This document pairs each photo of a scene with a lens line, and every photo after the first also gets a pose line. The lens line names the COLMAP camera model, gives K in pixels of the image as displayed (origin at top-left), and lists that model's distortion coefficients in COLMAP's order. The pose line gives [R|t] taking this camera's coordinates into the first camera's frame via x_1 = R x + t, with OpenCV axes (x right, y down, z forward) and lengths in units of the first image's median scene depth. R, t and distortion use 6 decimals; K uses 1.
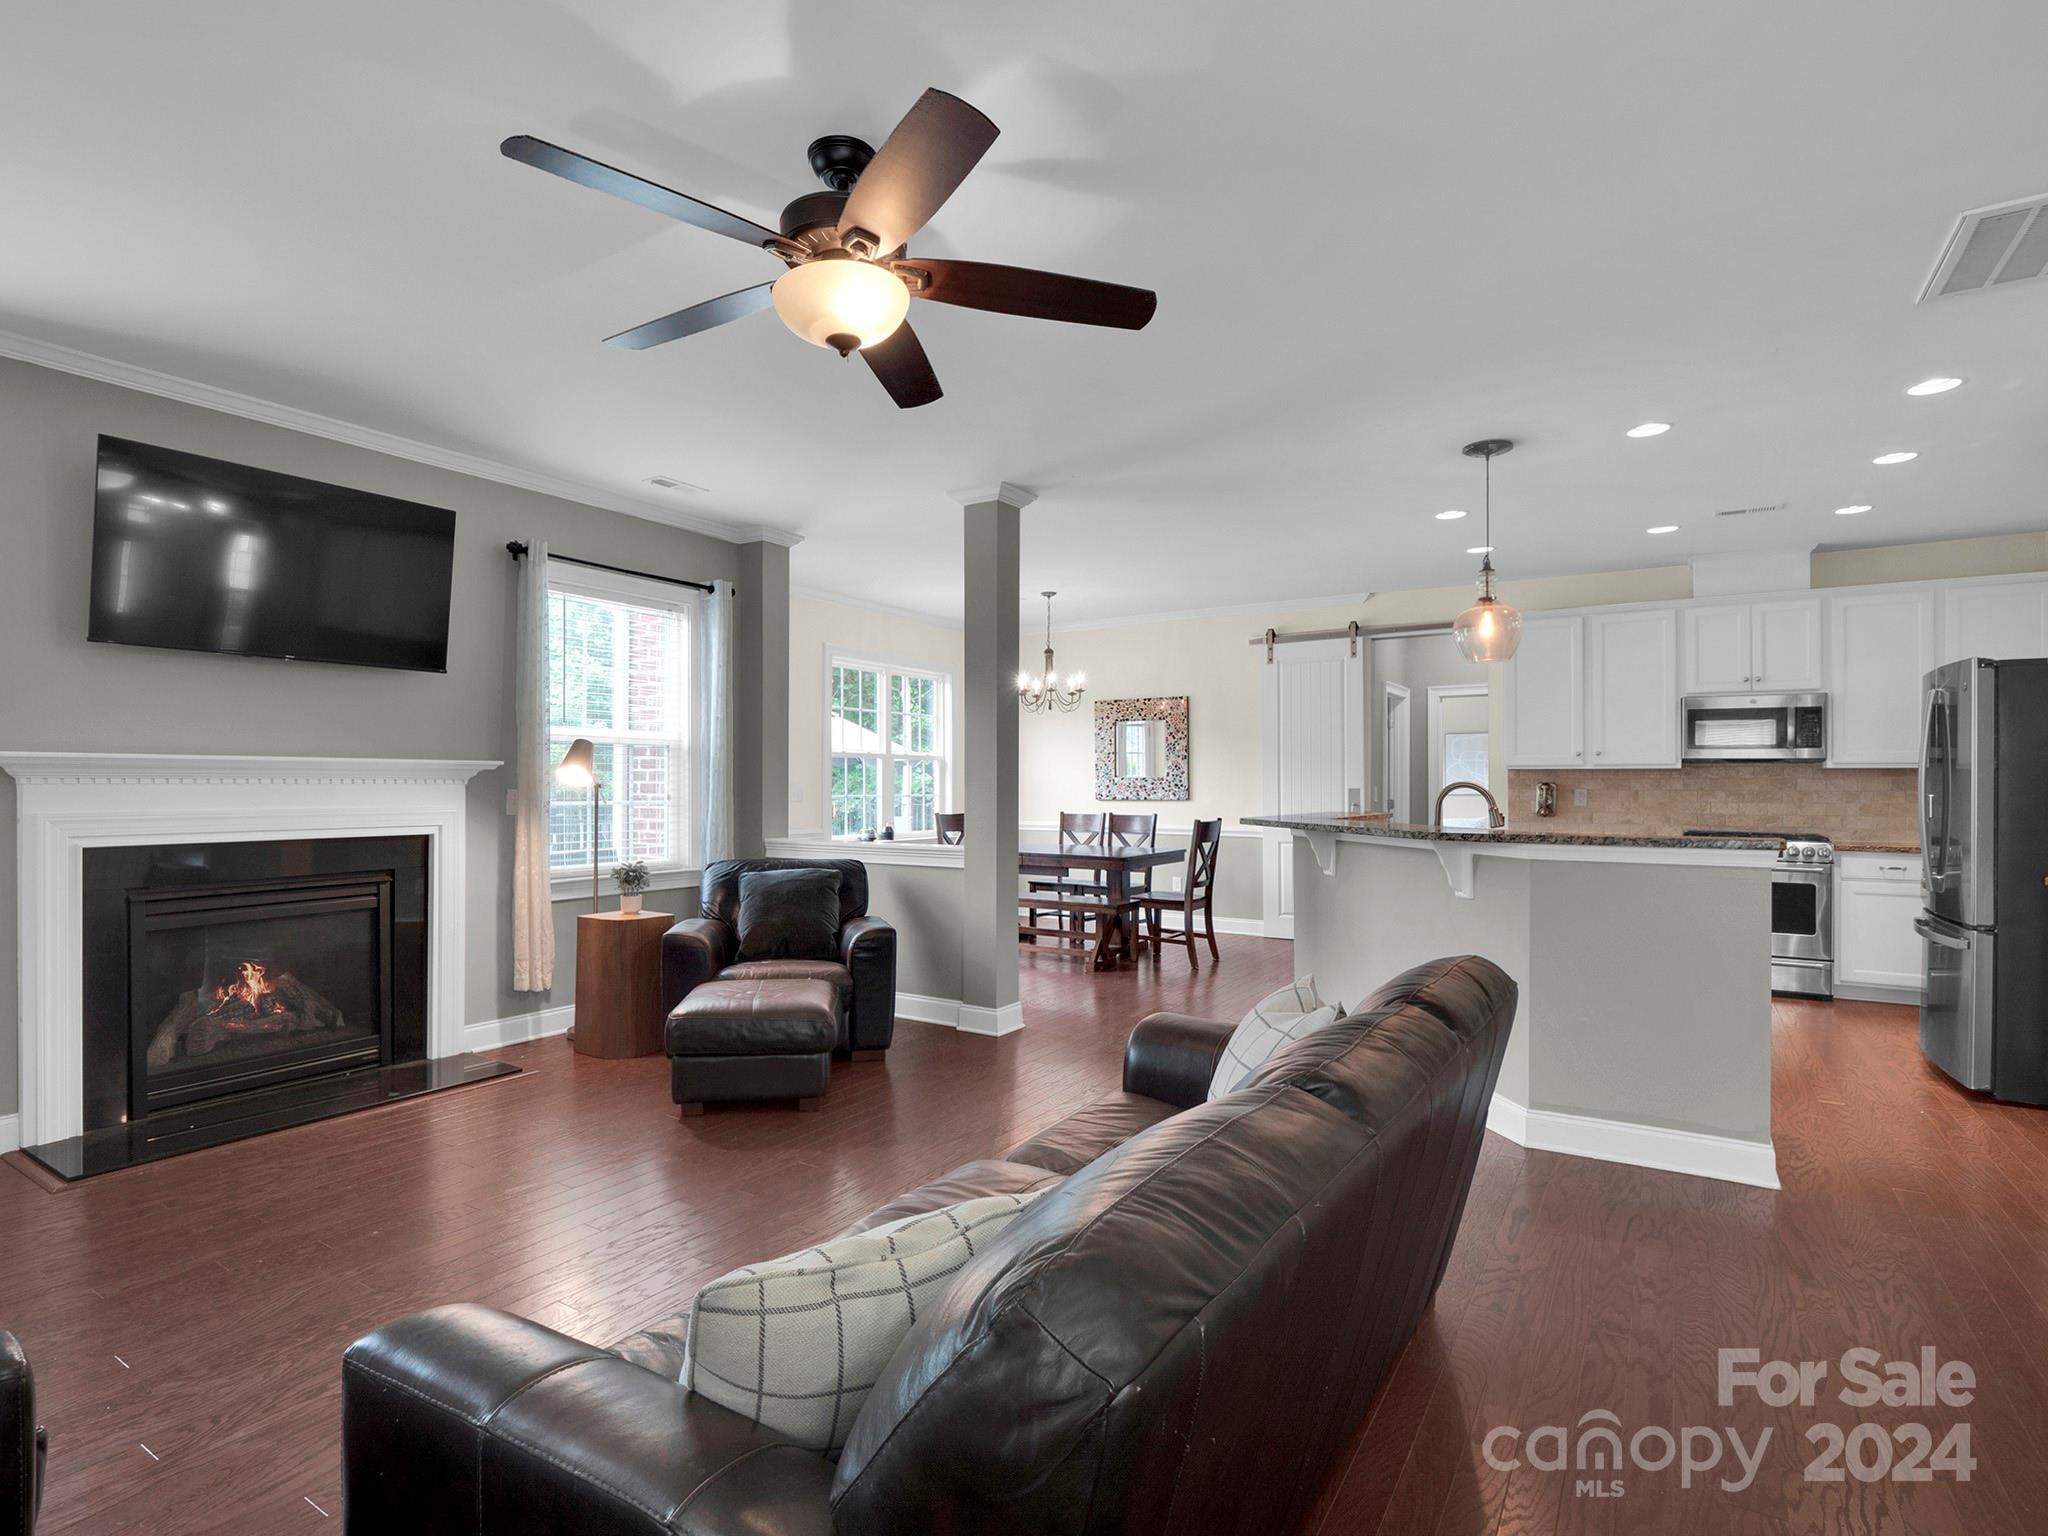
lens RADIAL K [[1036.8, 0, 1002.4], [0, 1036.8, 777.8], [0, 0, 1]] dist [-0.007704, -0.005096]
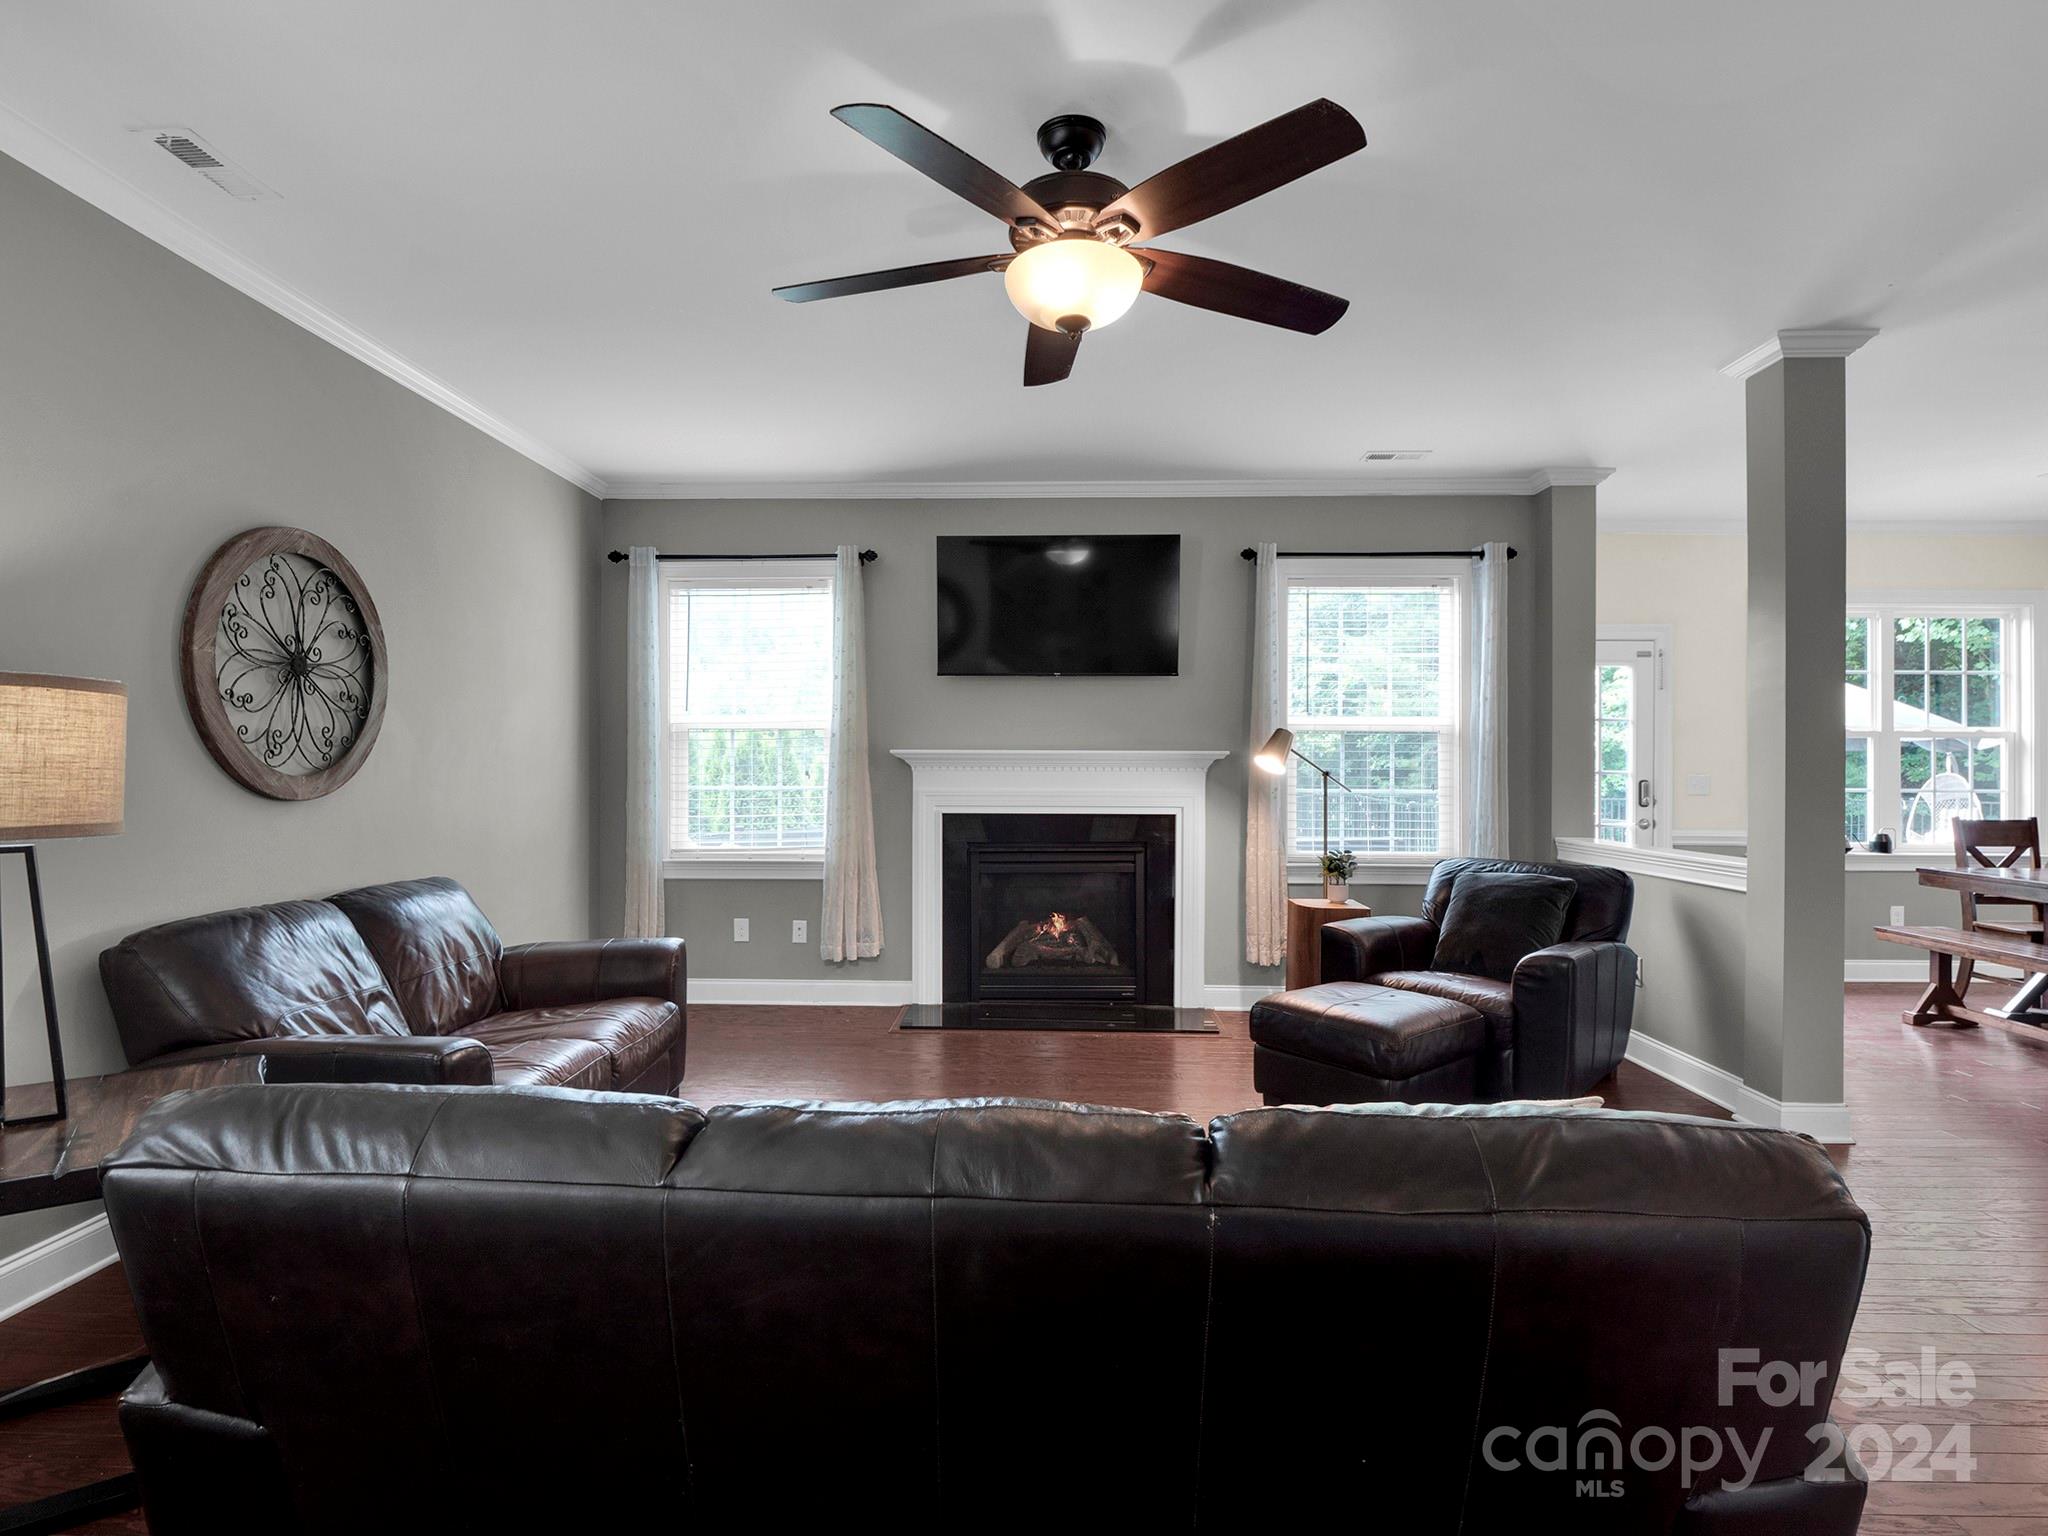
lens RADIAL K [[1054.8, 0, 1022.7], [0, 1054.8, 777.3], [0, 0, 1]] dist [-0.004829, -0.003726]
pose [[0.513508, 0.008879, -0.858039, 0.355122], [0.001301, 0.999937, 0.011126, -0.000602], [0.858084, -0.006830, 0.513465, 0.227654]]
